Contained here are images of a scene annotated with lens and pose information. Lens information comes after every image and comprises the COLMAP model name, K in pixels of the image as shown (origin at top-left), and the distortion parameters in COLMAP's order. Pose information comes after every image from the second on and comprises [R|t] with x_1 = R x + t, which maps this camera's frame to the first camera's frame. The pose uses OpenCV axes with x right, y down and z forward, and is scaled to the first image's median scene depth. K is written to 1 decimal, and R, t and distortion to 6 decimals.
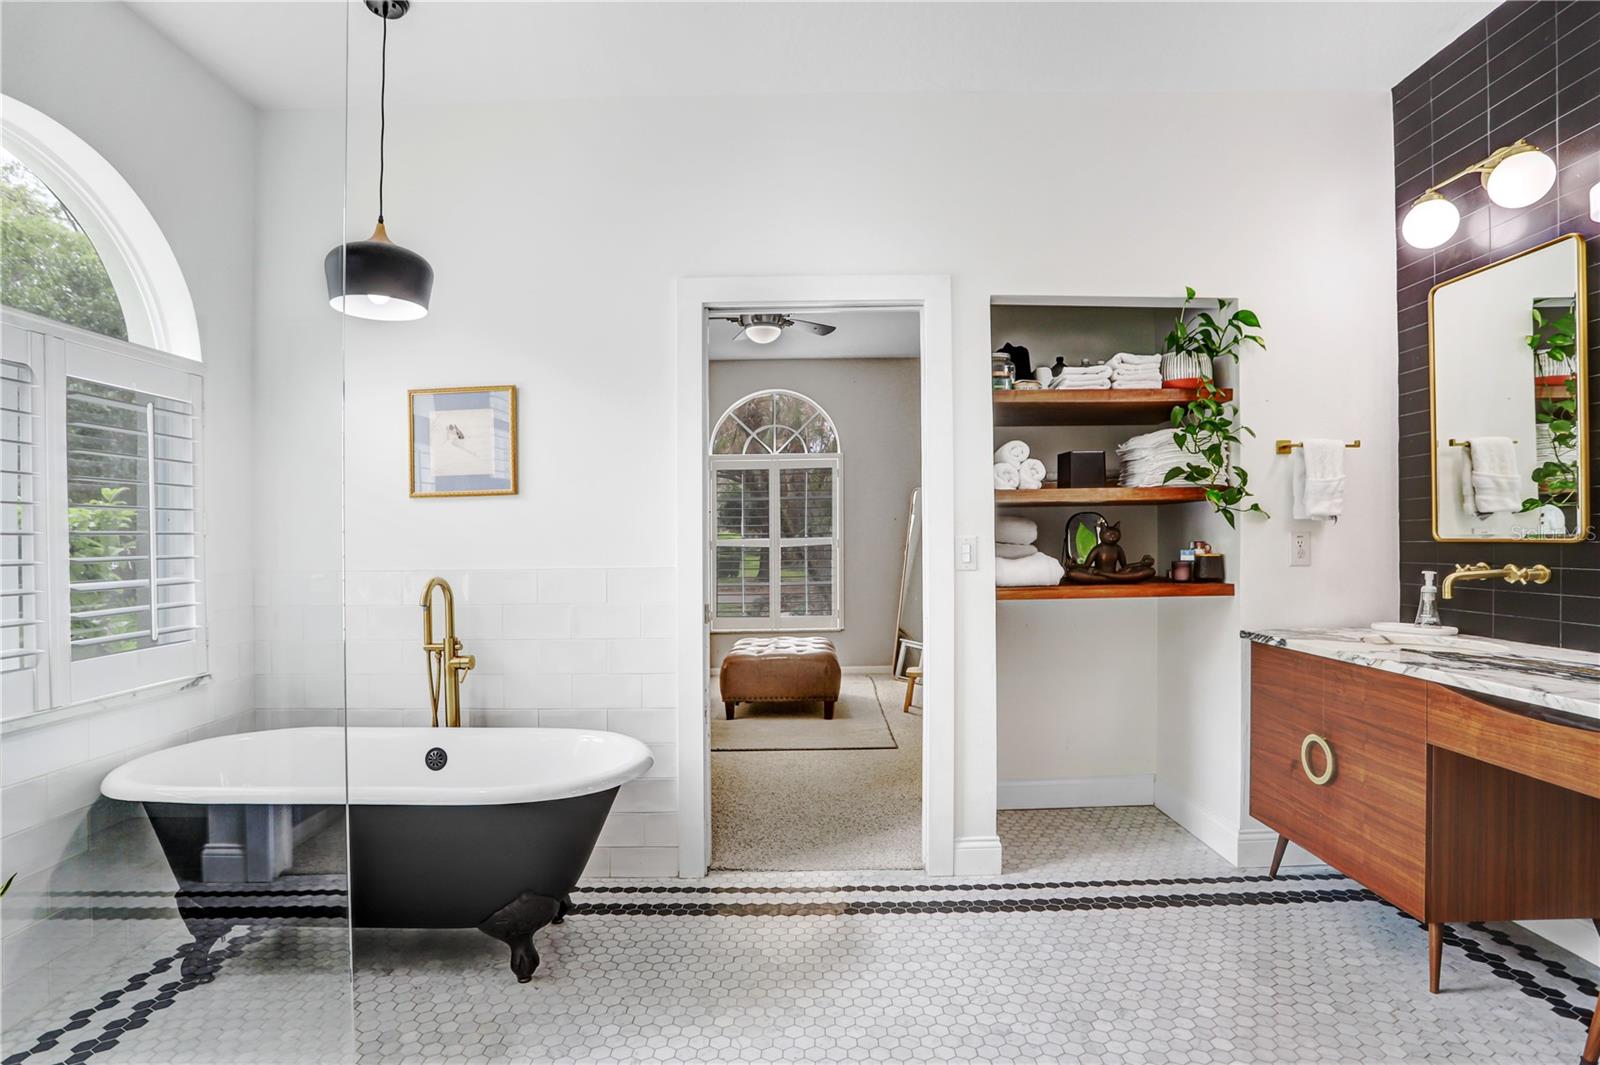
lens RADIAL K [[844.2, 0, 800.0], [0, 844.2, 532.5], [0, 0, 1]] dist [-0.000525, 0.000081]
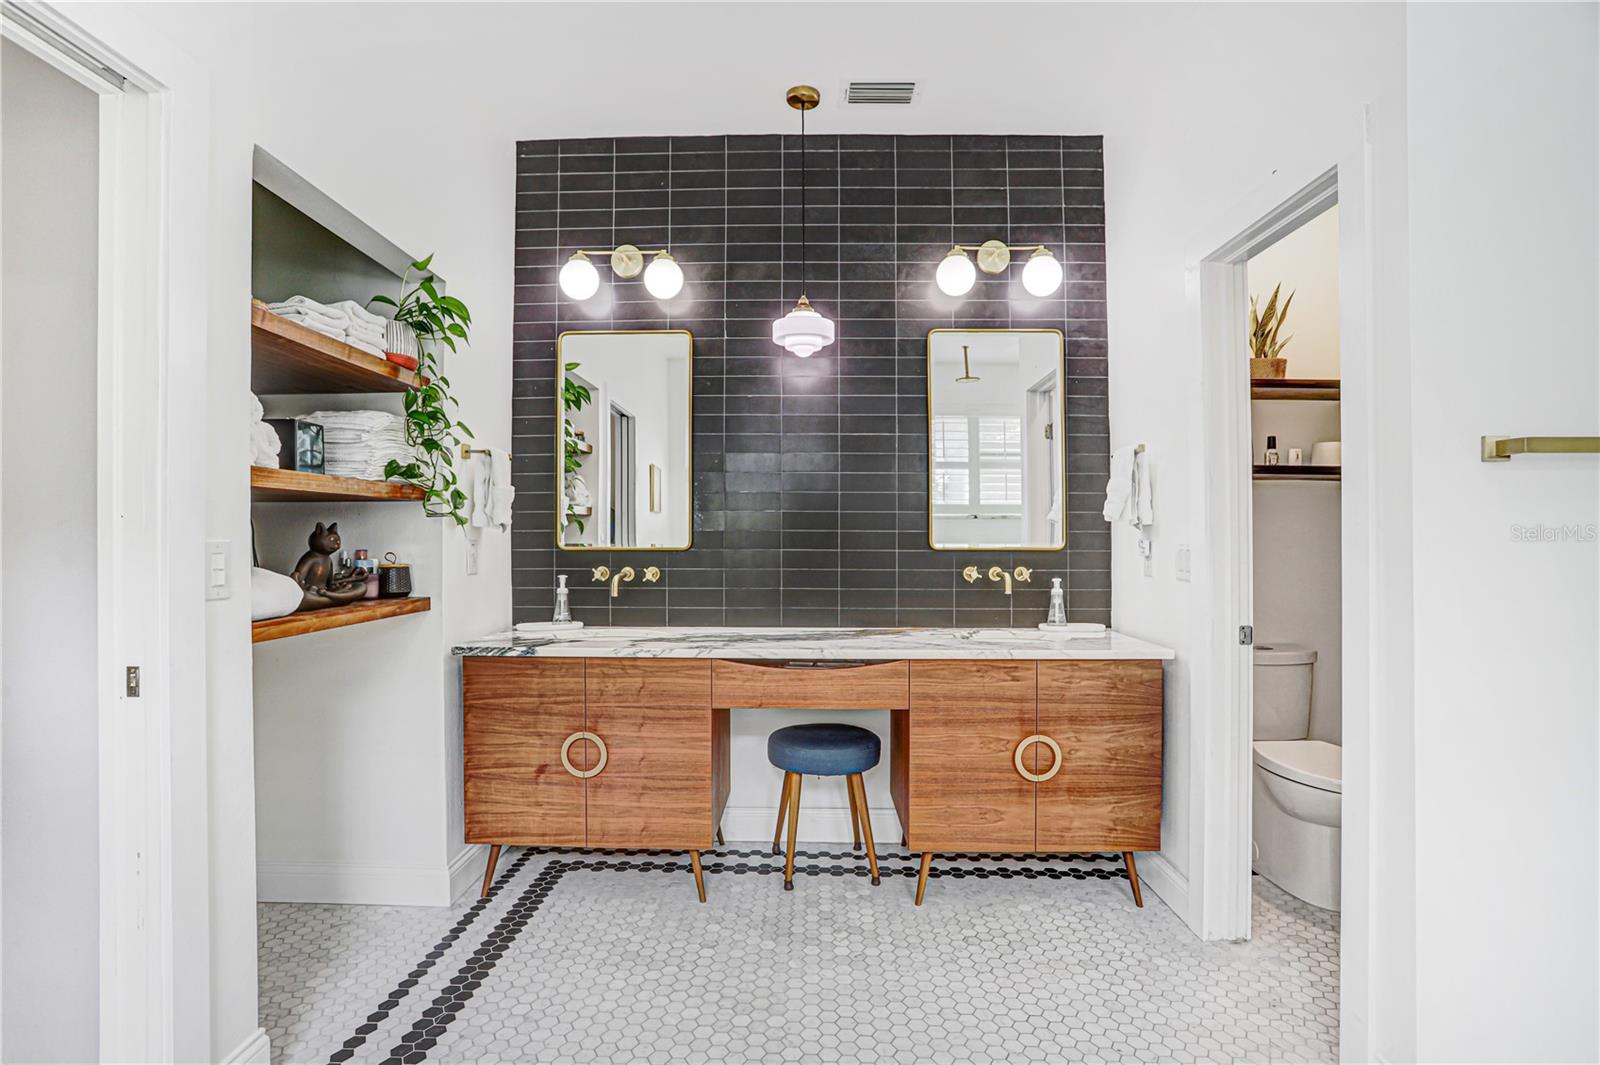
lens RADIAL K [[814.3, 0, 796.1], [0, 814.3, 547.7], [0, 0, 1]] dist [-0.040764, 0.000233]
pose [[0.021717, 0.003970, 0.999756, -0.365436], [-0.008709, 0.999955, -0.003782, 0.009297], [-0.999726, -0.008625, 0.021751, 0.651008]]
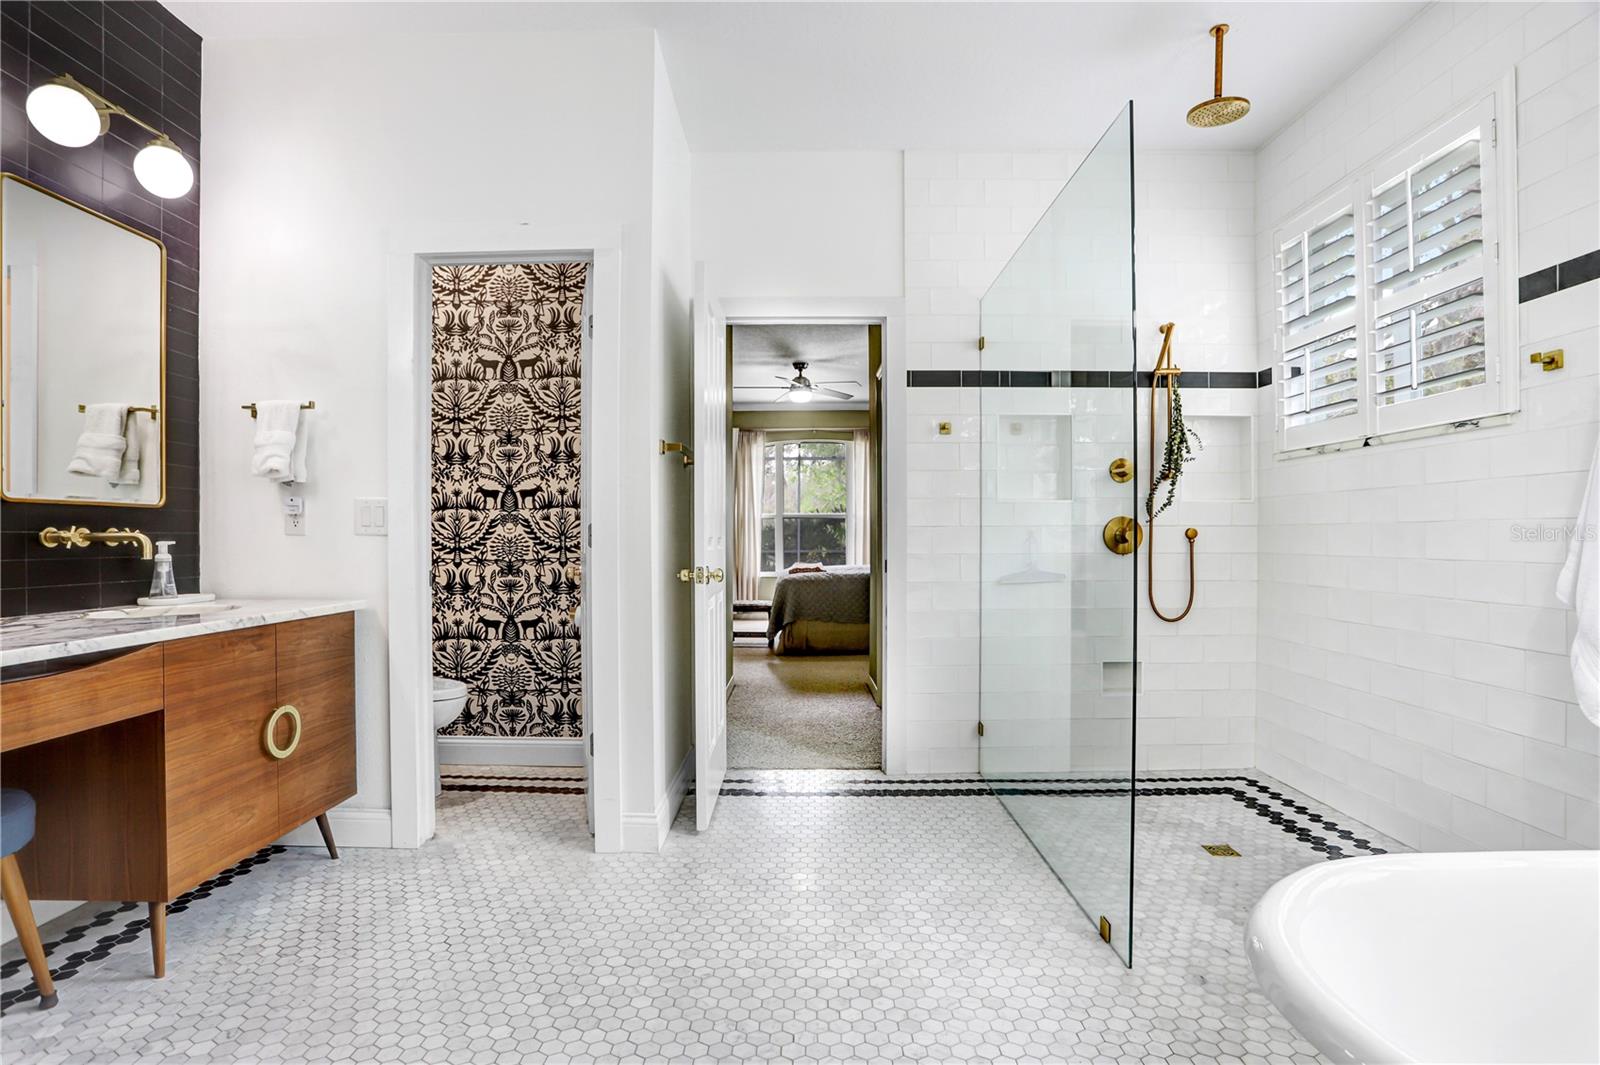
lens RADIAL K [[793.1, 0, 797.5], [0, 793.1, 539.1], [0, 0, 1]] dist [-0.000499, -0.000092]
pose [[-0.999764, 0.017334, 0.013062, 0.024785], [0.017257, 0.999833, -0.006023, 0.059505], [-0.013164, -0.005797, -0.999897, 1.211089]]
